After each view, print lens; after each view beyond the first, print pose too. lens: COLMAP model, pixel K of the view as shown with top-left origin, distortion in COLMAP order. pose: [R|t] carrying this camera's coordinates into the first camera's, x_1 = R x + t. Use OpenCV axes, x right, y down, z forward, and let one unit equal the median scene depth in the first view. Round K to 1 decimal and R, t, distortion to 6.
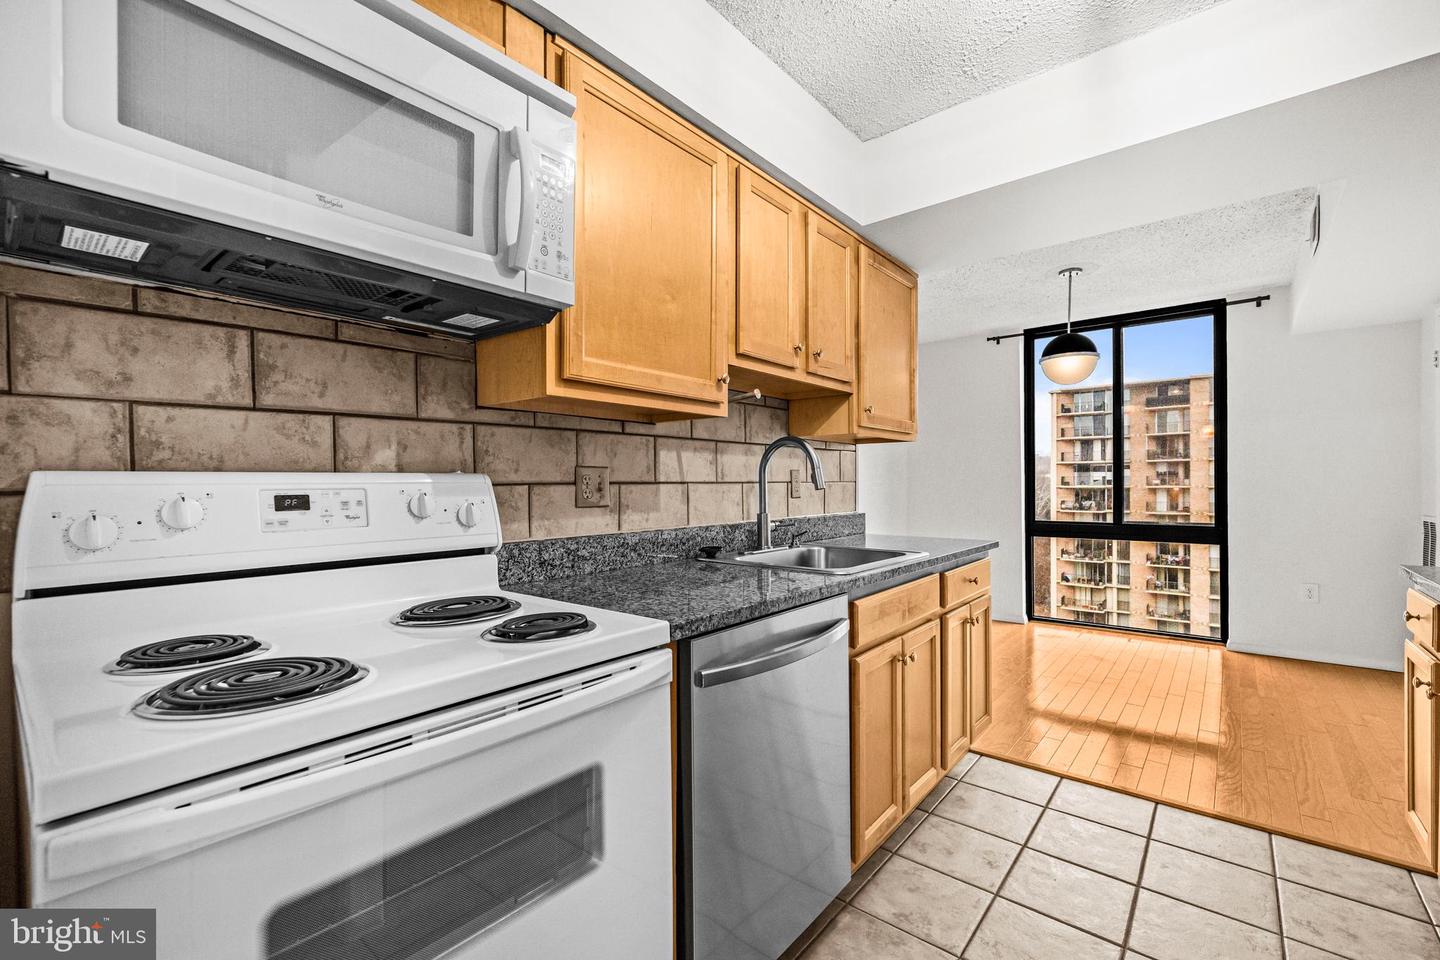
lens RADIAL K [[616.8, 0, 720.0], [0, 616.8, 480.0], [0, 0, 1]] dist [-0.001171, 0.000071]
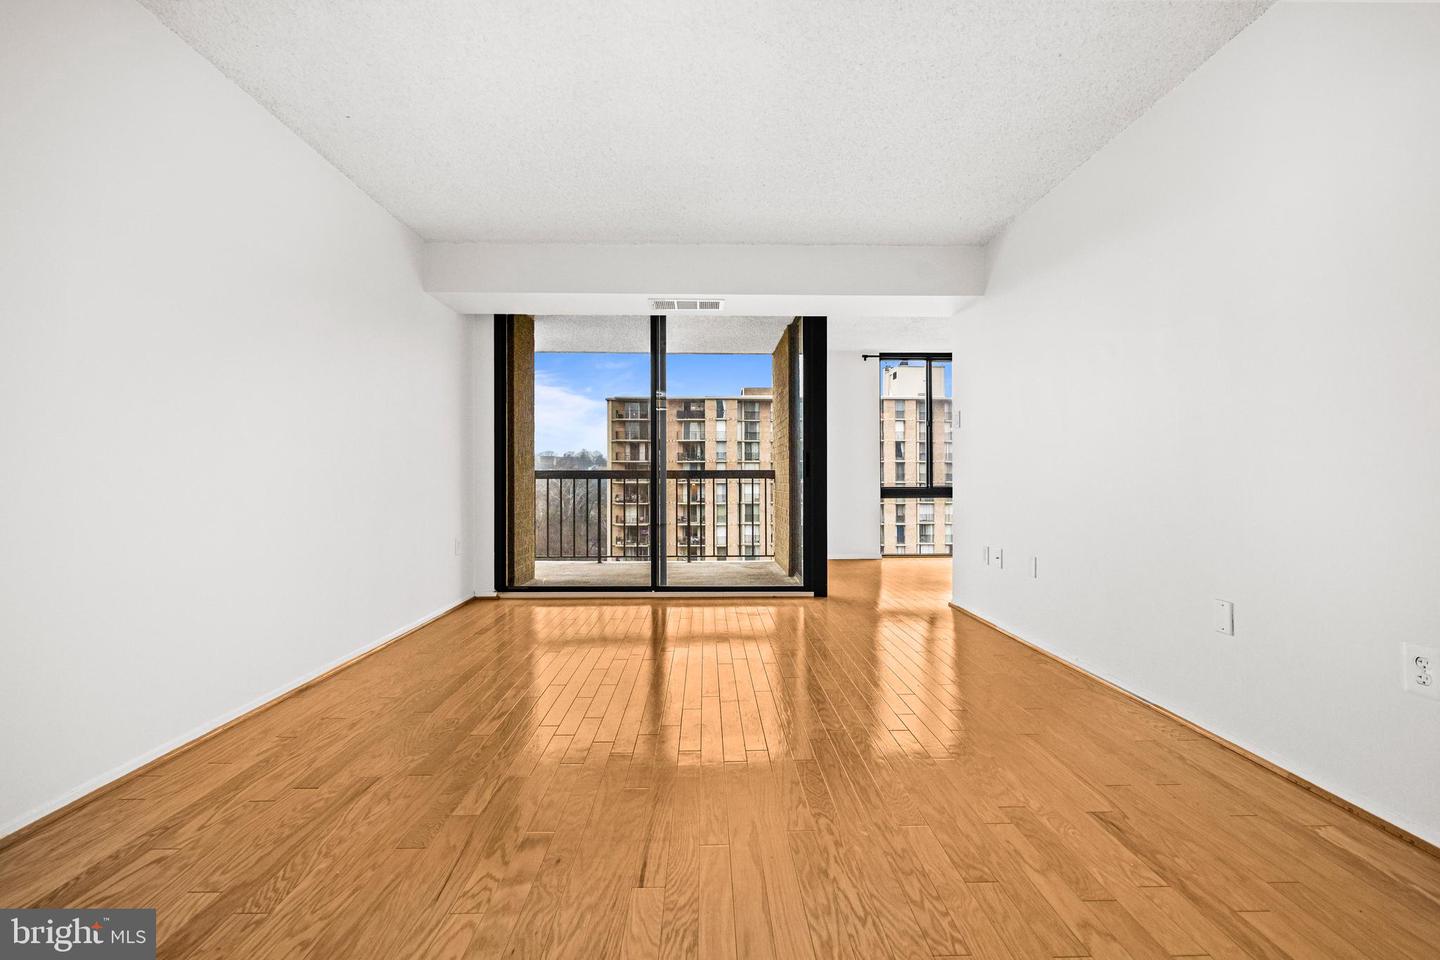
lens RADIAL K [[614.5, 0, 724.0], [0, 614.5, 470.6], [0, 0, 1]] dist [-0.001261, -0.000279]
pose [[0.749213, 0.015977, 0.662137, -0.721630], [-0.008467, 0.999858, -0.014545, 0.052508], [-0.662275, 0.005291, 0.749242, 0.175641]]
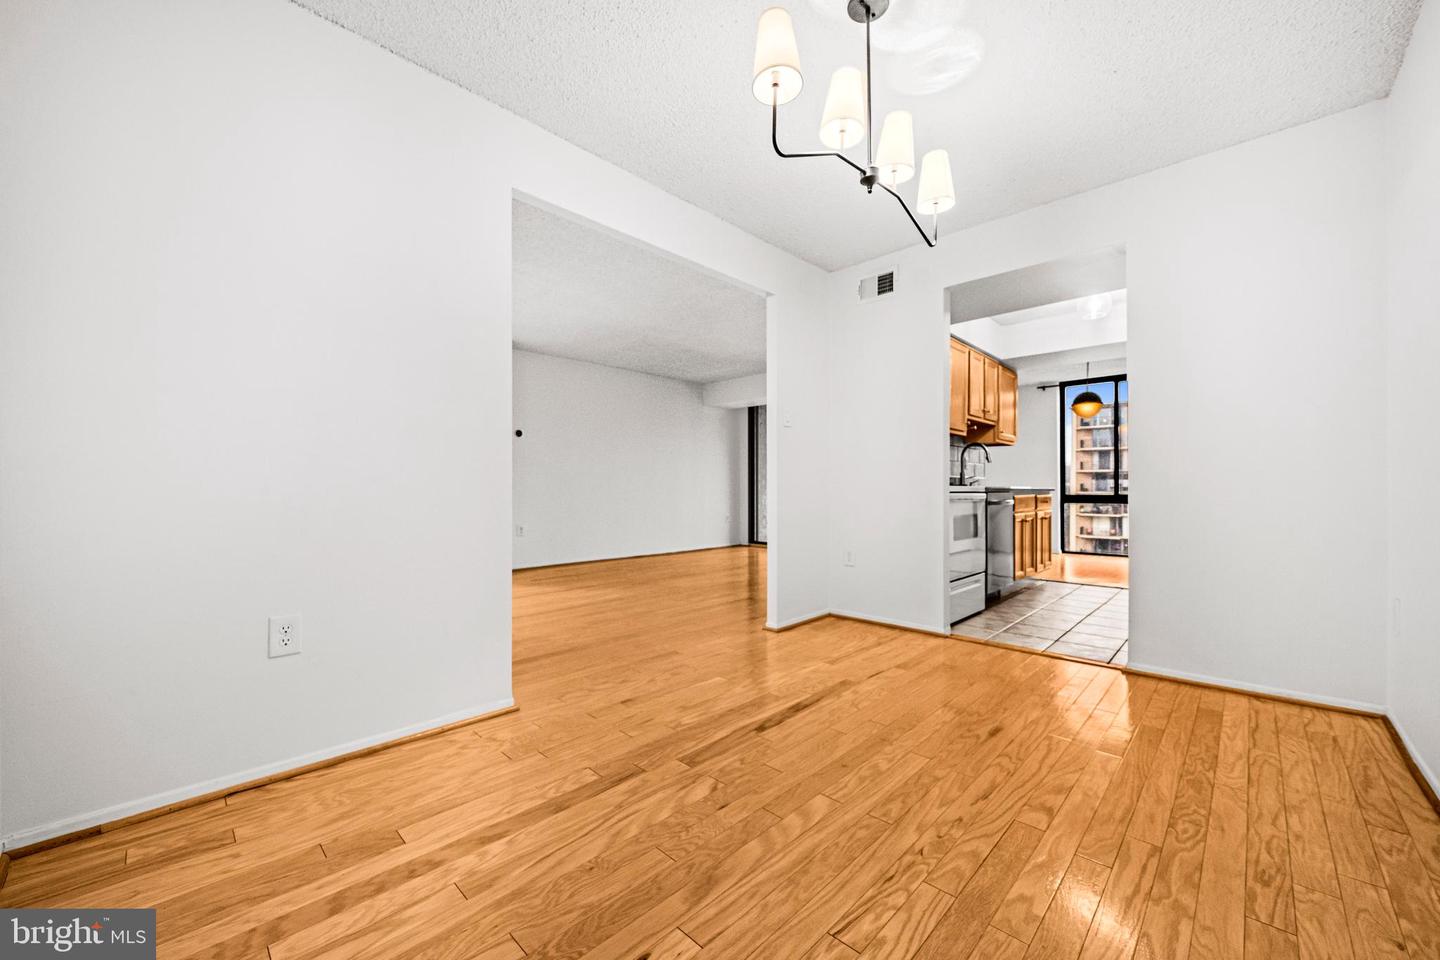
lens RADIAL K [[555.1, 0, 721.4], [0, 555.1, 484.9], [0, 0, 1]] dist [-0.000882, -0.000100]
pose [[0.997673, 0.005438, -0.067959, -0.338494], [-0.005668, 0.999979, -0.003191, 0.051266], [0.067940, 0.003569, 0.997683, -0.599783]]
